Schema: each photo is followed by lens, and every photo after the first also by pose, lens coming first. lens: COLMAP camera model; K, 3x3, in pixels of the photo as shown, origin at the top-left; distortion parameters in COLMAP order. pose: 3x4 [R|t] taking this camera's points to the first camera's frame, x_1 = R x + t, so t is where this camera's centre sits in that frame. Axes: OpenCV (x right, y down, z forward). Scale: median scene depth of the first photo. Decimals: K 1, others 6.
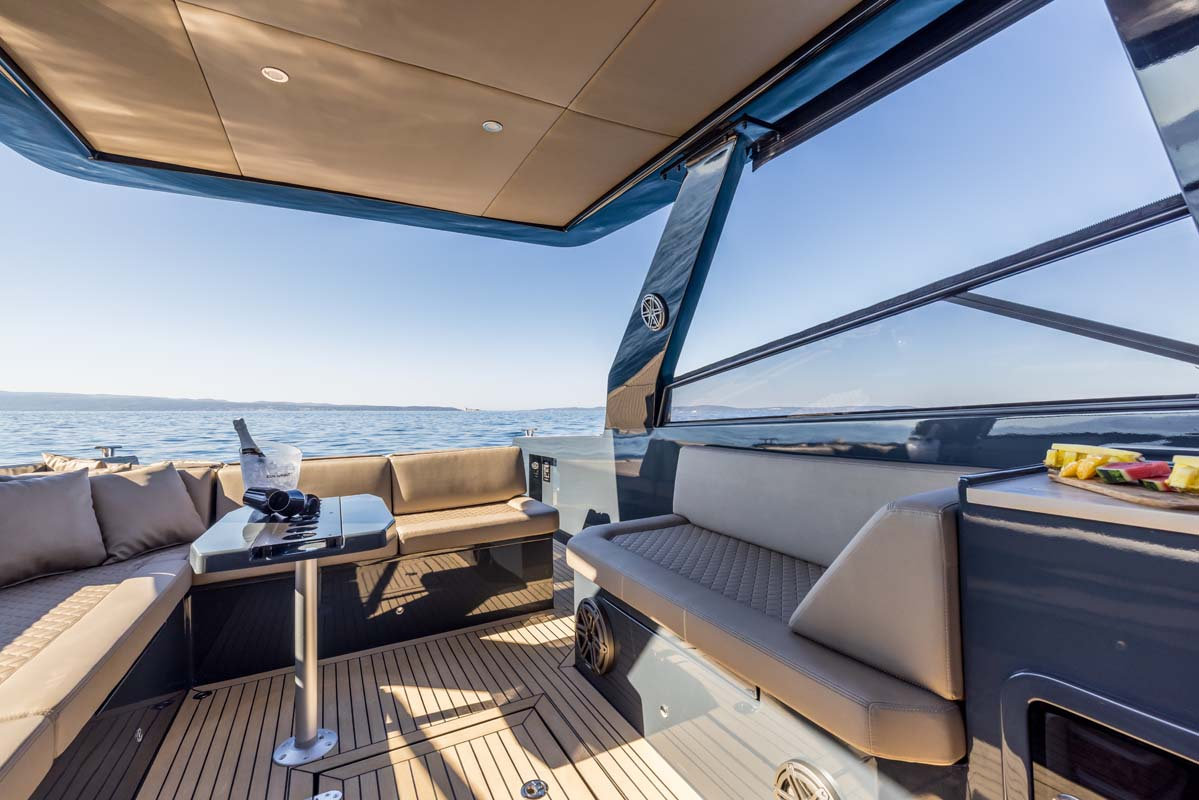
lens RADIAL K [[513.1, 0, 599.5], [0, 513.1, 400.0], [0, 0, 1]] dist [-0.000964, -0.000259]
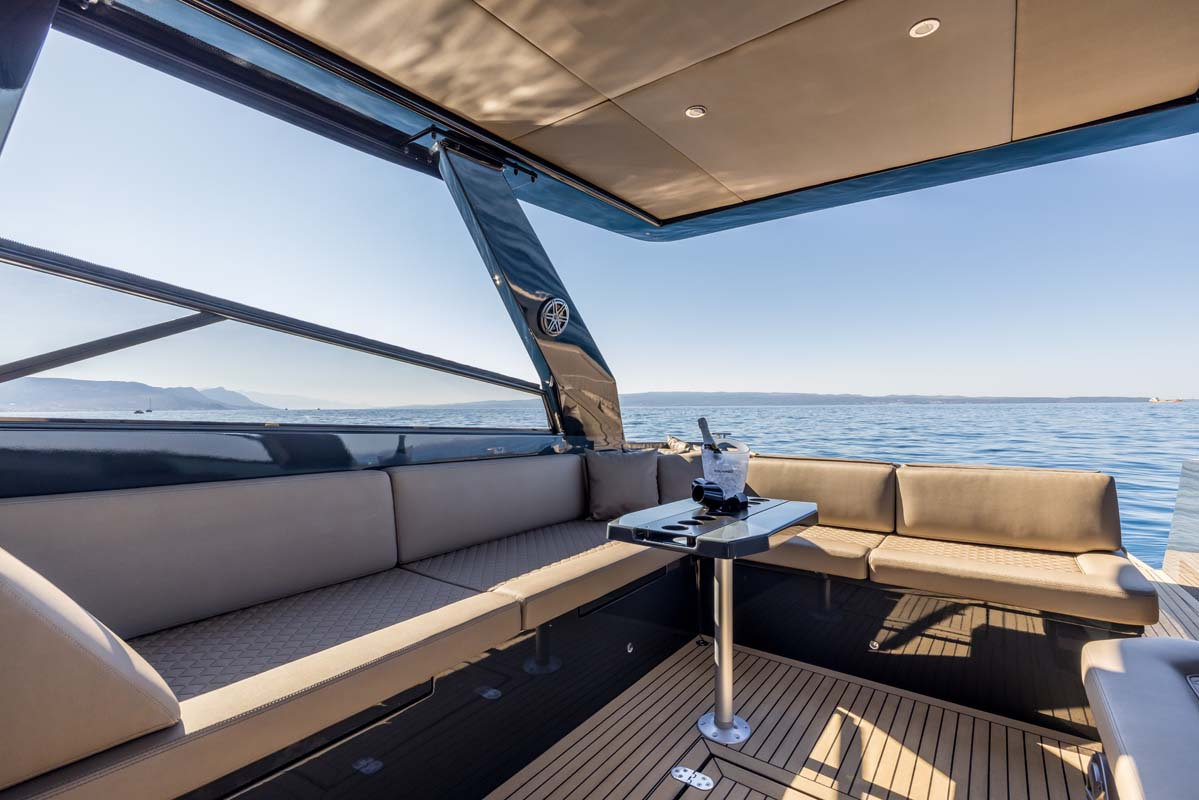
lens RADIAL K [[534.7, 0, 599.5], [0, 534.7, 400.0], [0, 0, 1]] dist [0.026912, 0.000224]
pose [[0.423628, 0.007345, -0.905806, 0.272925], [0.002940, 0.999951, 0.009484, -0.014769], [0.905831, -0.006681, 0.423586, 0.238193]]
